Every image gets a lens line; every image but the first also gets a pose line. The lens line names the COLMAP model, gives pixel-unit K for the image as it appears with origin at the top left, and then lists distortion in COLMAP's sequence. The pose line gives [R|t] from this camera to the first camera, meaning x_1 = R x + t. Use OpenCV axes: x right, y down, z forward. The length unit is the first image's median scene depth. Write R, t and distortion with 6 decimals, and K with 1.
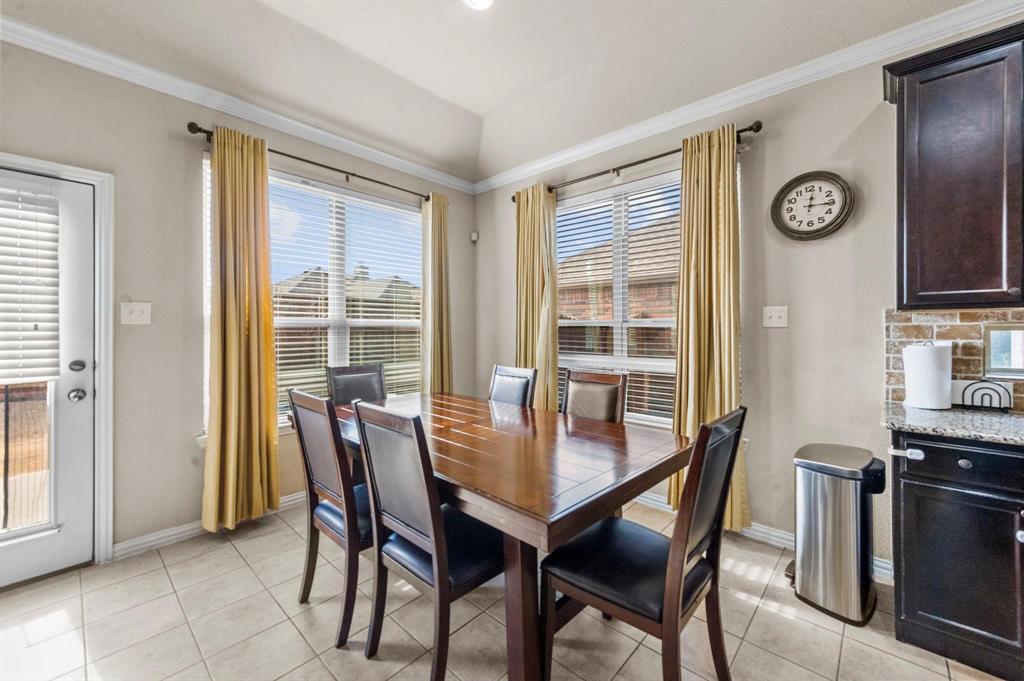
lens RADIAL K [[401.8, 0, 513.3], [0, 401.8, 336.6], [0, 0, 1]] dist [0.021733, -0.008083]
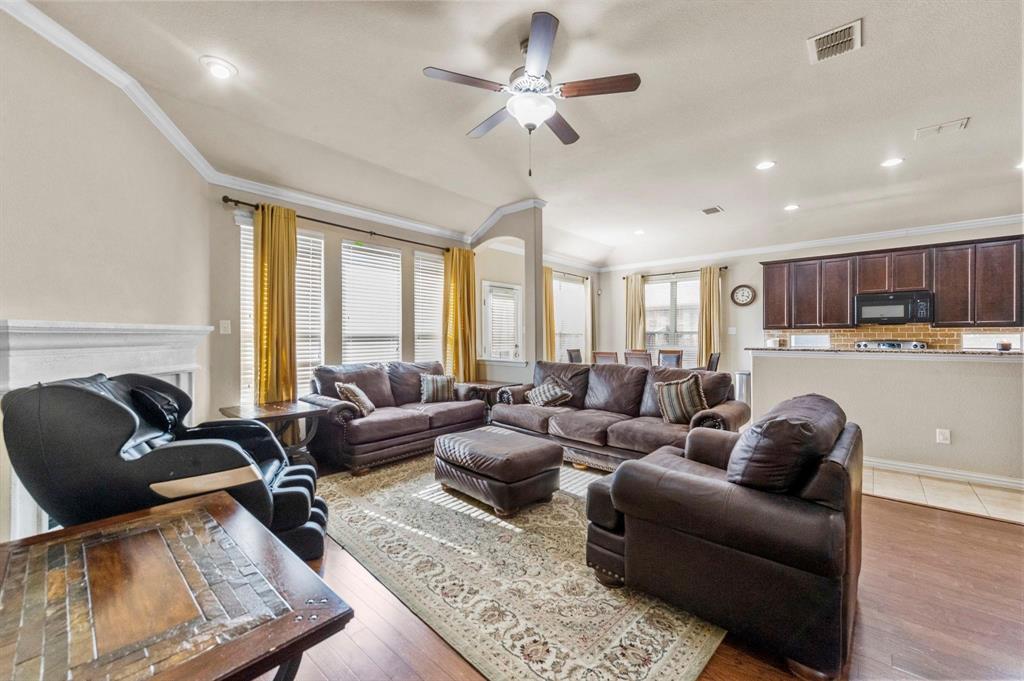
lens RADIAL K [[391.6, 0, 511.9], [0, 391.6, 334.2], [0, 0, 1]] dist [0.015334, -0.007664]
pose [[1.000000, -0.000184, 0.000927, -1.049830], [0.000203, 0.999788, -0.020574, 0.037437], [-0.000923, 0.020574, 0.999788, -2.024508]]
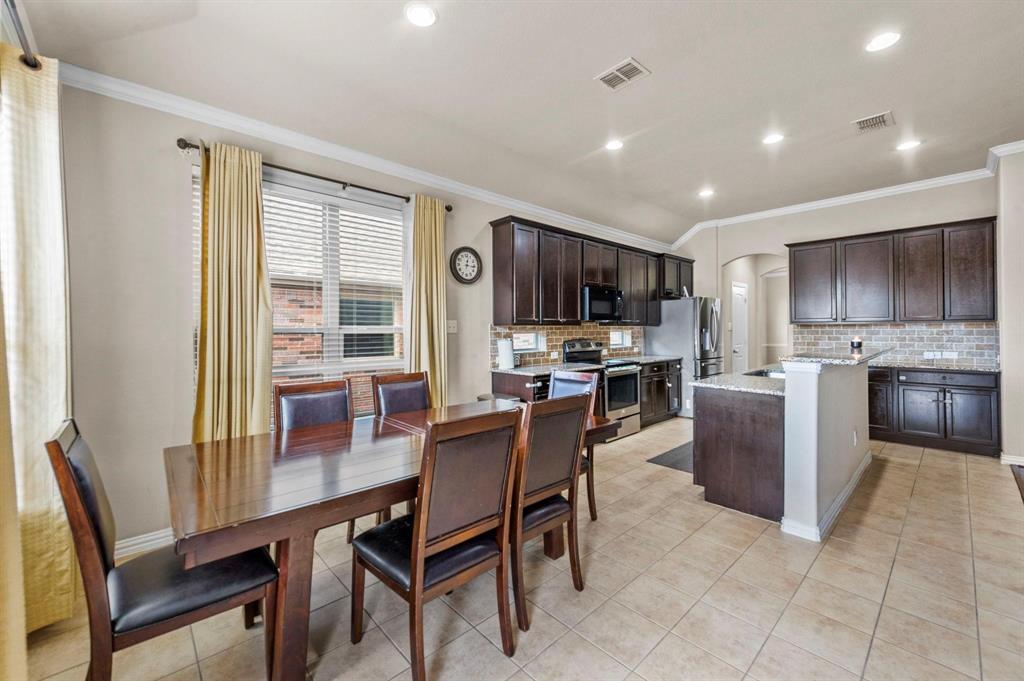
lens RADIAL K [[403.5, 0, 514.9], [0, 403.5, 332.3], [0, 0, 1]] dist [0.023019, -0.008149]
pose [[0.092940, -0.006137, 0.995653, -1.037436], [0.017548, 0.999836, 0.004525, -0.030414], [-0.995517, 0.017051, 0.093033, 0.631698]]
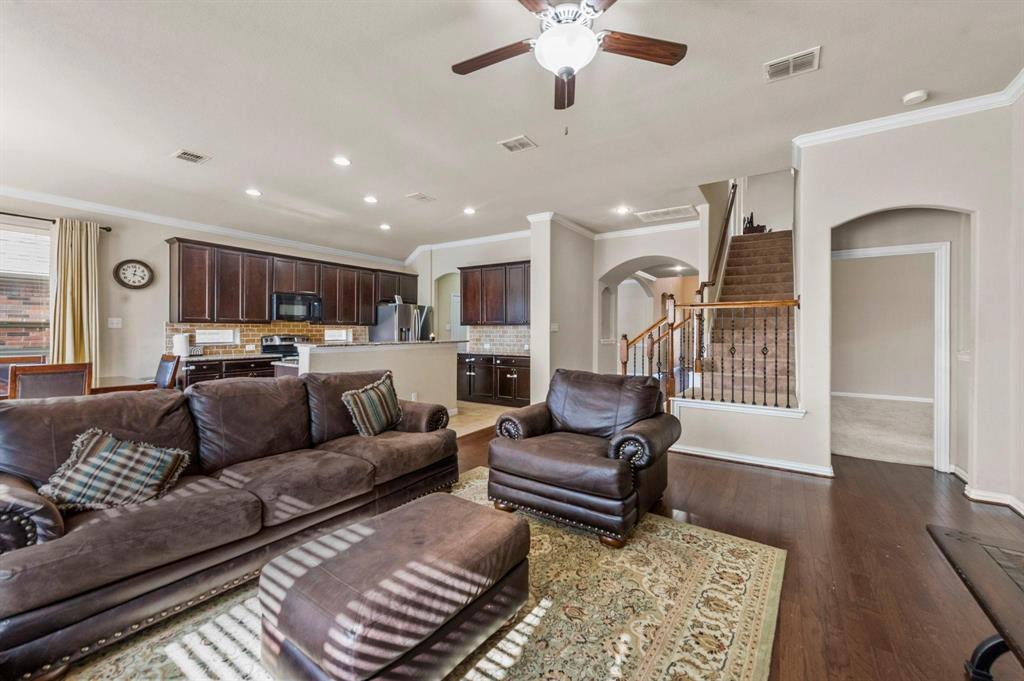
lens RADIAL K [[403.5, 0, 514.9], [0, 403.5, 332.3], [0, 0, 1]] dist [0.023019, -0.008149]
pose [[-0.140781, -0.003244, 0.990035, -1.824718], [0.008157, 0.999957, 0.004436, 0.006497], [-0.990007, 0.008700, -0.140748, -0.771766]]
